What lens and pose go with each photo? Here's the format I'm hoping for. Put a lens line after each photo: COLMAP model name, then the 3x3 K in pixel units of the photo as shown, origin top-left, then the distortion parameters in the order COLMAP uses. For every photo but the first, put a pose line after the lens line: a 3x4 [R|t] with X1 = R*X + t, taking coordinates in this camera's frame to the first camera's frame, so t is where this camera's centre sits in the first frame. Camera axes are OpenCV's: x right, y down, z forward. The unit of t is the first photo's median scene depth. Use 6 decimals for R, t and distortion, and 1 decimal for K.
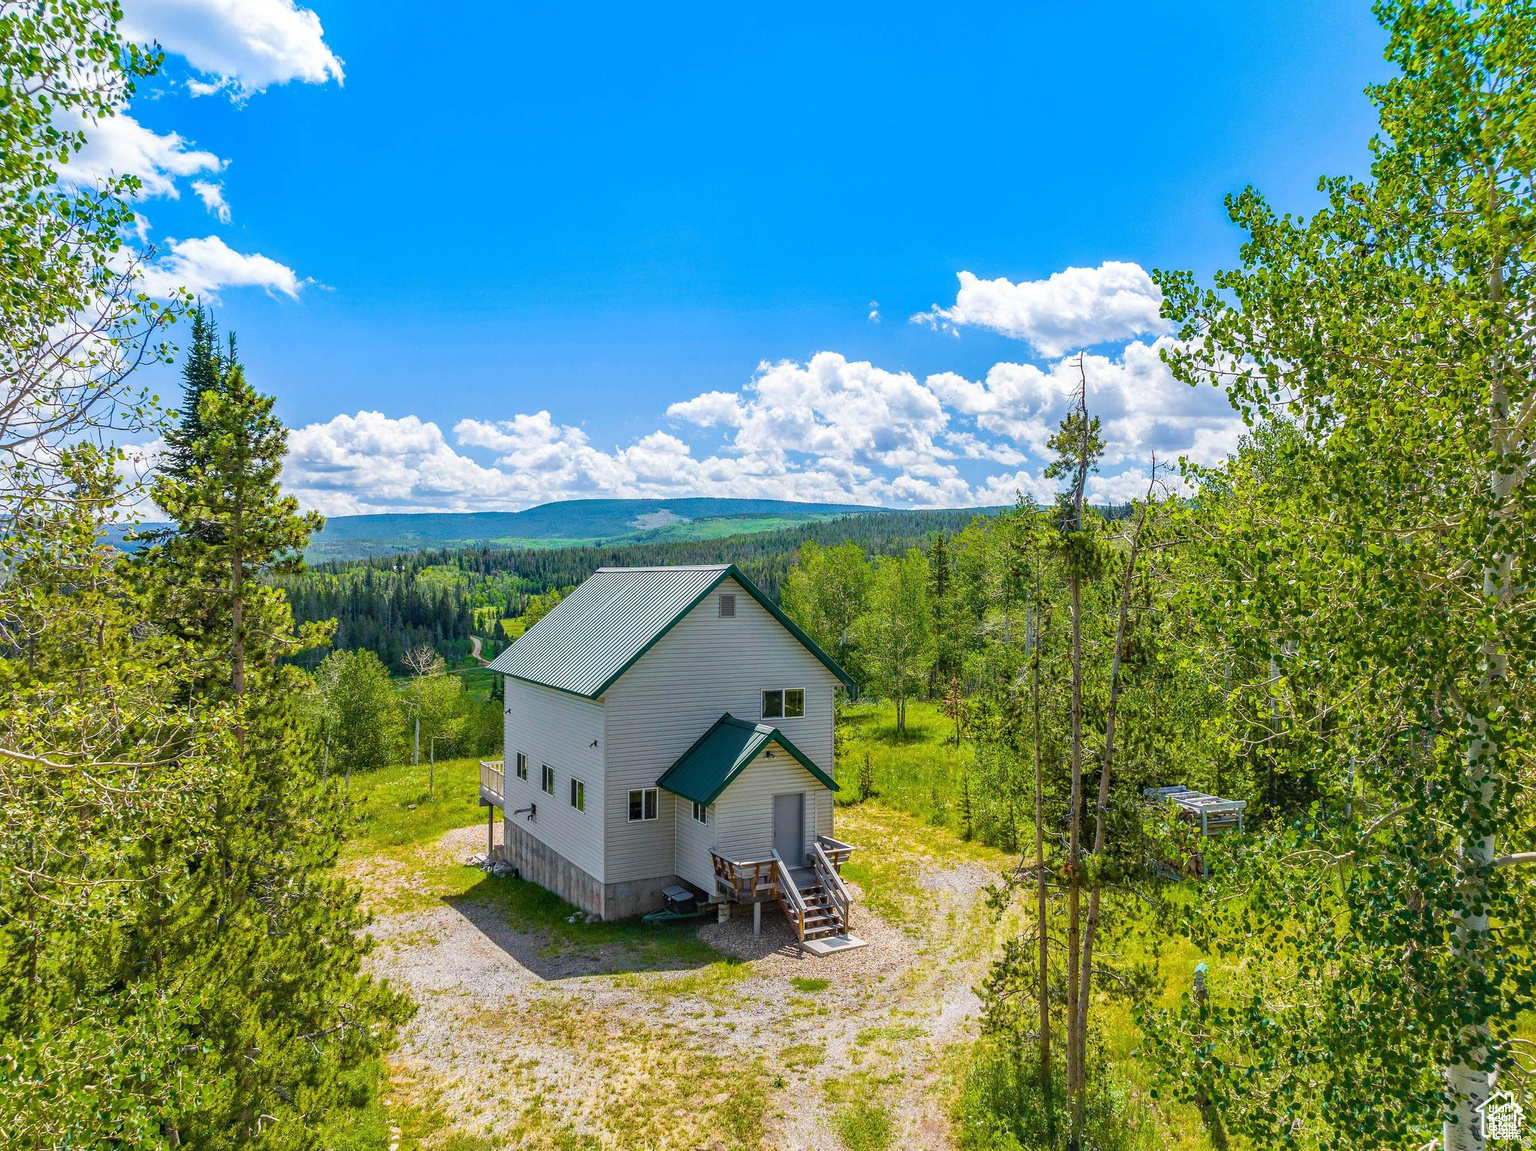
lens RADIAL K [[1147.0, 0, 770.1], [0, 1147.0, 629.2], [0, 0, 1]] dist [-0.045764, 0.000170]
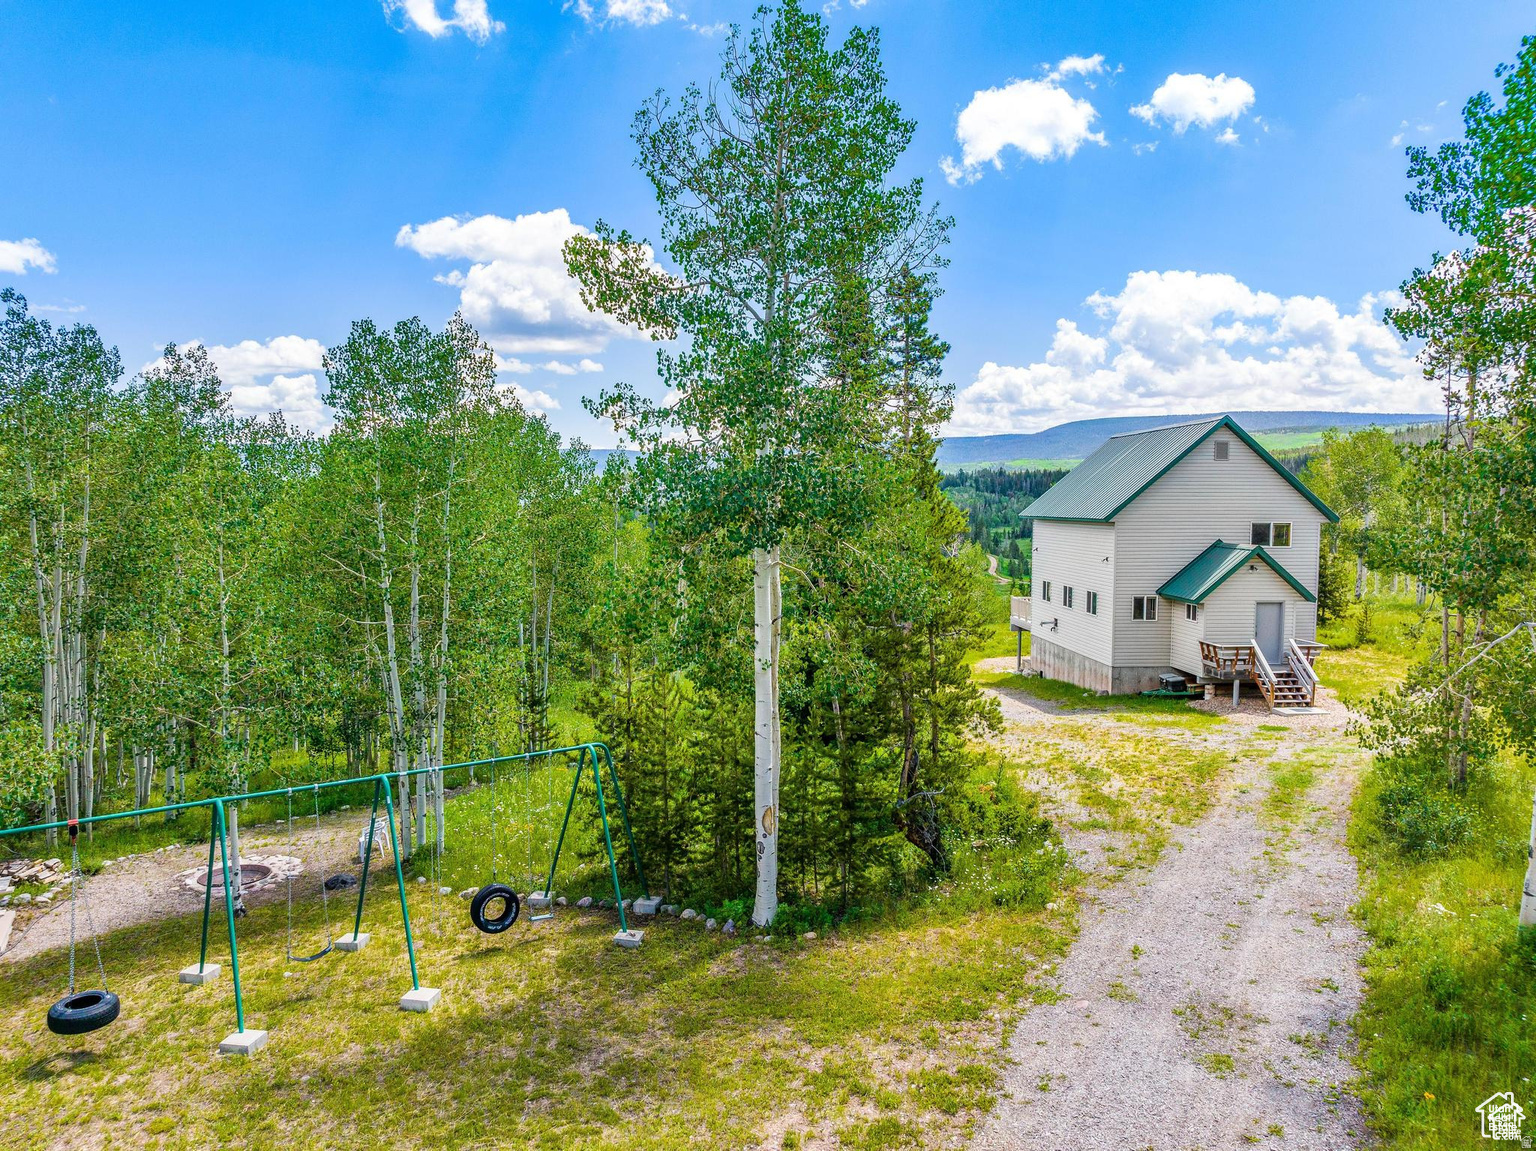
lens RADIAL K [[1147.0, 0, 770.1], [0, 1147.0, 629.2], [0, 0, 1]] dist [-0.045764, 0.000170]
pose [[0.903855, 0.028902, -0.426861, 0.053508], [0.000547, 0.997637, 0.068707, 0.091368], [0.427838, -0.062335, 0.901703, -0.313058]]
